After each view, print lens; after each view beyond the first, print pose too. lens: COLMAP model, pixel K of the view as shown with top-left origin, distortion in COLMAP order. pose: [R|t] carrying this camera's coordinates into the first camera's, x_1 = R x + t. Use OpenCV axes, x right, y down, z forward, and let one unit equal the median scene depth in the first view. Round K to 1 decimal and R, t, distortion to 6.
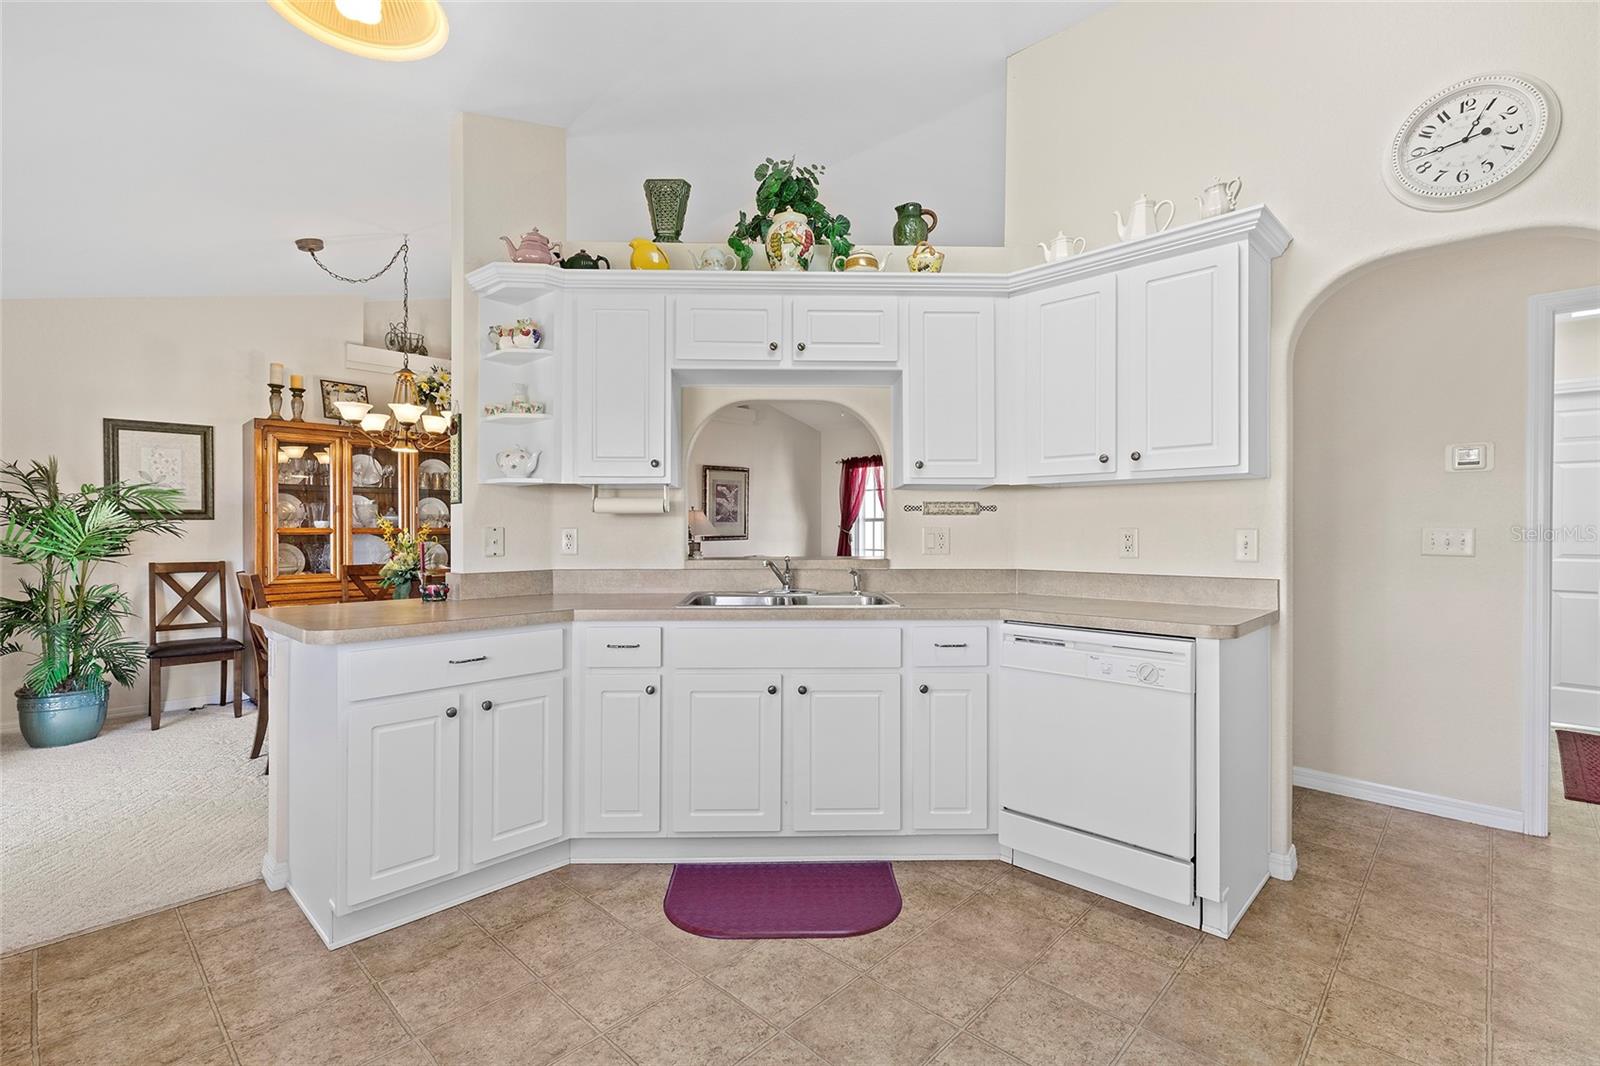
lens RADIAL K [[723.1, 0, 799.9], [0, 723.1, 532.2], [0, 0, 1]] dist [0.004381, 0.000461]
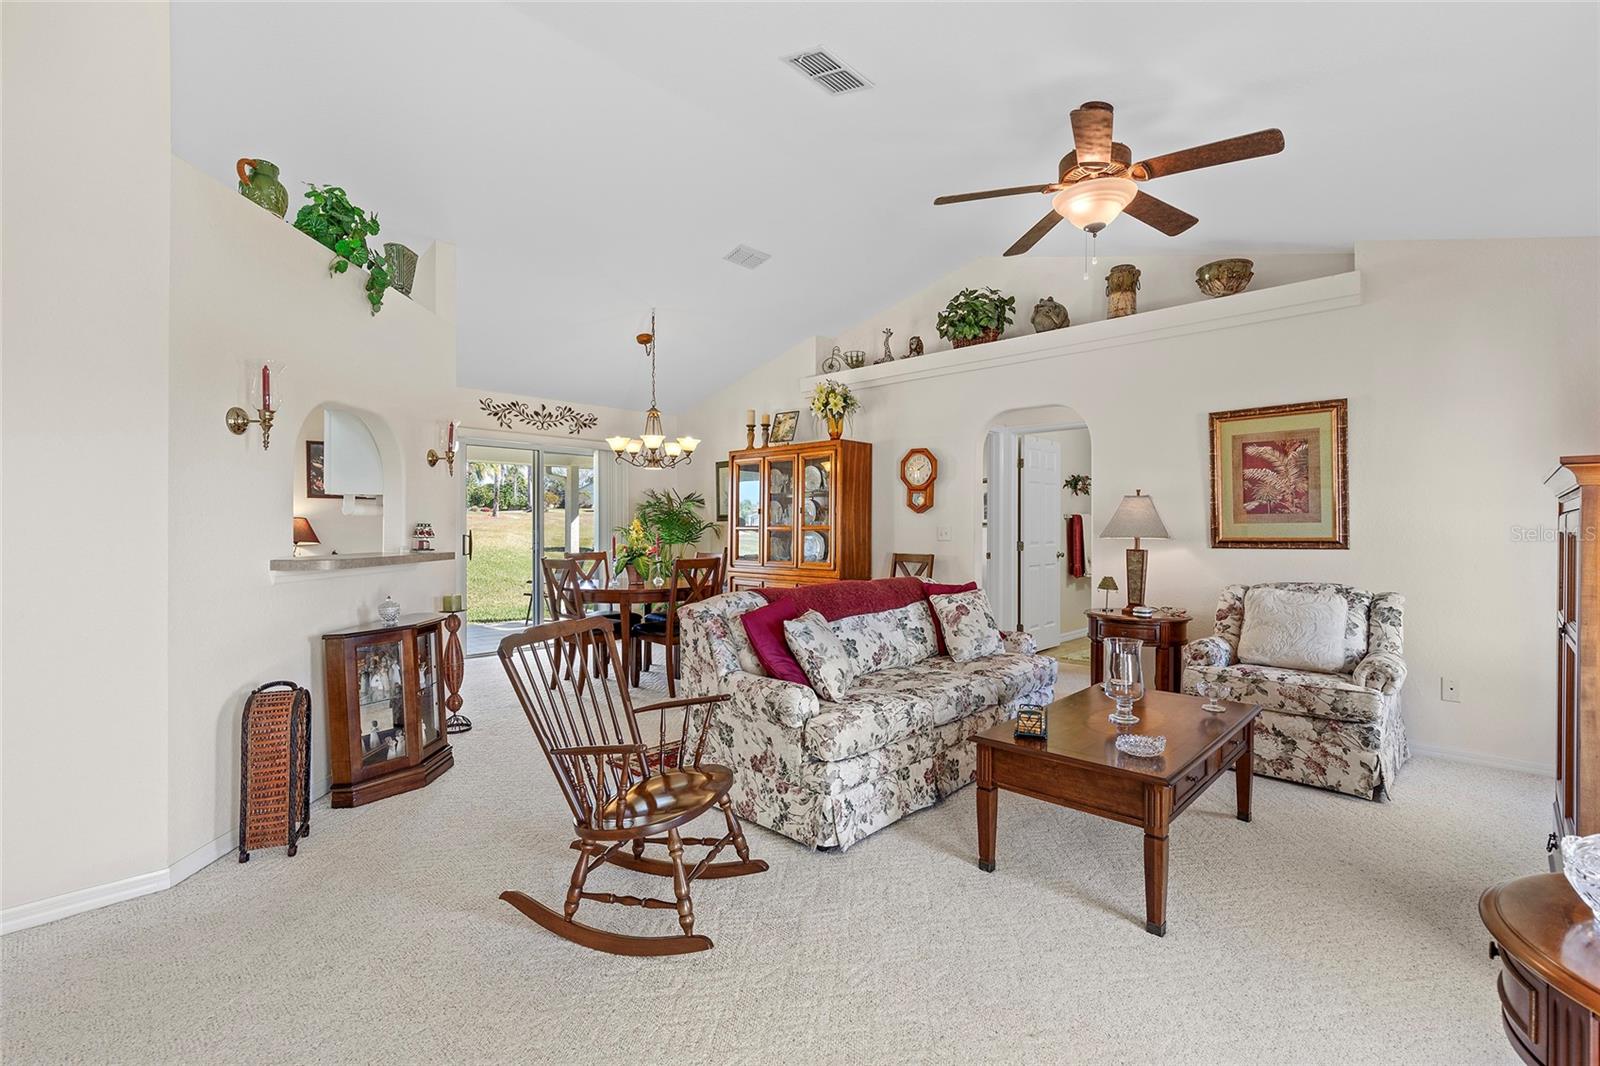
lens RADIAL K [[723.1, 0, 794.6], [0, 723.1, 525.8], [0, 0, 1]] dist [0.004381, 0.000461]
pose [[0.001535, -0.003912, -0.999991, 0.404612], [-0.003770, 0.999985, -0.003918, -0.002519], [0.999992, 0.003776, 0.001520, 0.647705]]
